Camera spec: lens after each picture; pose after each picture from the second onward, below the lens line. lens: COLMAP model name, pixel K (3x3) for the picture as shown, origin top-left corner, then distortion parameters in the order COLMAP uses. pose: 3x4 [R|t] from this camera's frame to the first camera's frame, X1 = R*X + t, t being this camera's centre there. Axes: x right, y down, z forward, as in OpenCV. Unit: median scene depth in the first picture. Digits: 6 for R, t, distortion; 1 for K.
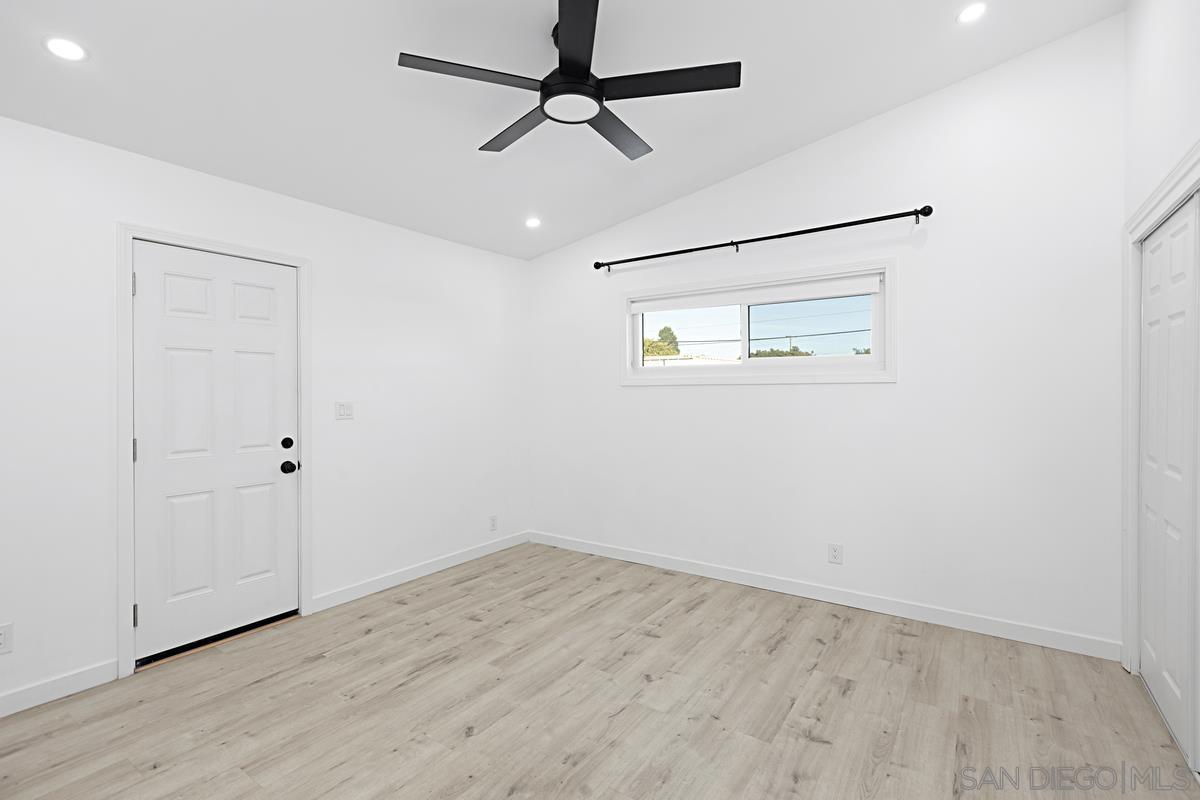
lens RADIAL K [[559.0, 0, 601.2], [0, 559.0, 396.8], [0, 0, 1]] dist [-0.010869, -0.000289]
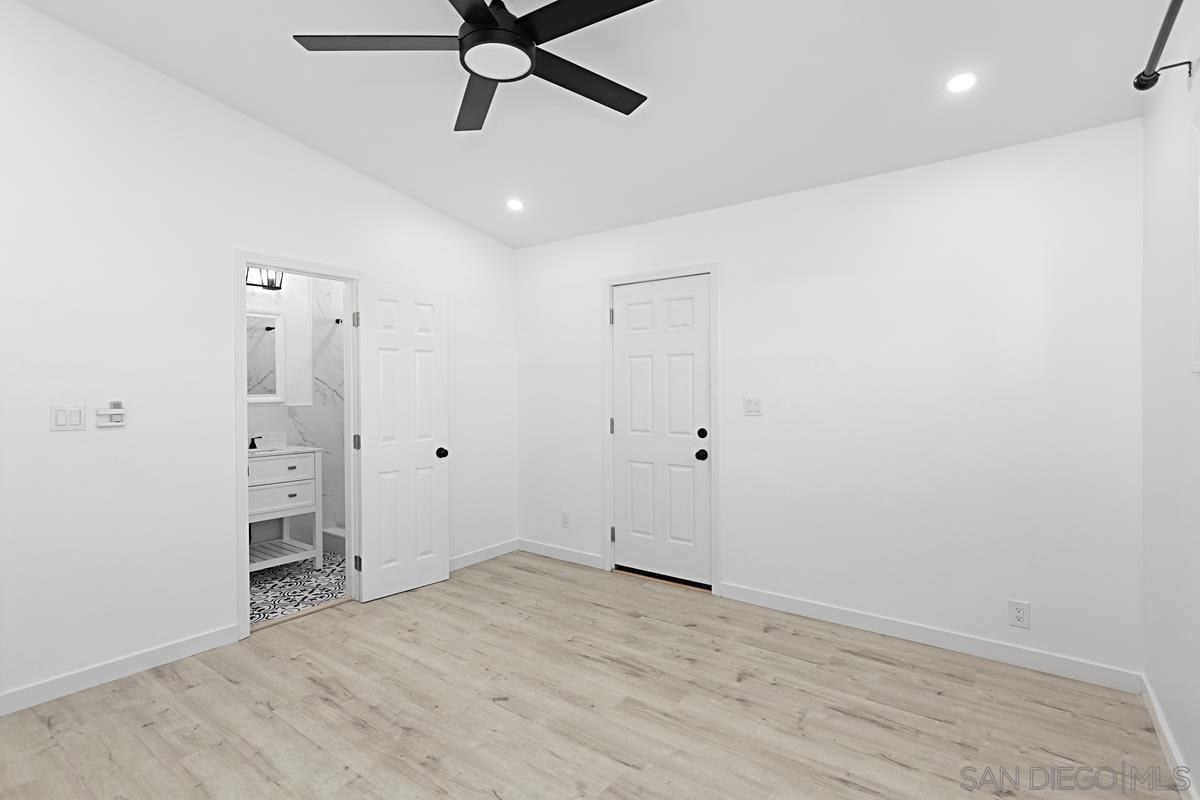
lens RADIAL K [[570.1, 0, 601.5], [0, 570.1, 395.4], [0, 0, 1]] dist [0.002651, -0.001303]
pose [[-0.040537, 0.019948, -0.998979, 0.636177], [-0.007945, 0.999763, 0.020286, -0.015902], [0.999146, 0.008759, -0.040369, 0.908952]]
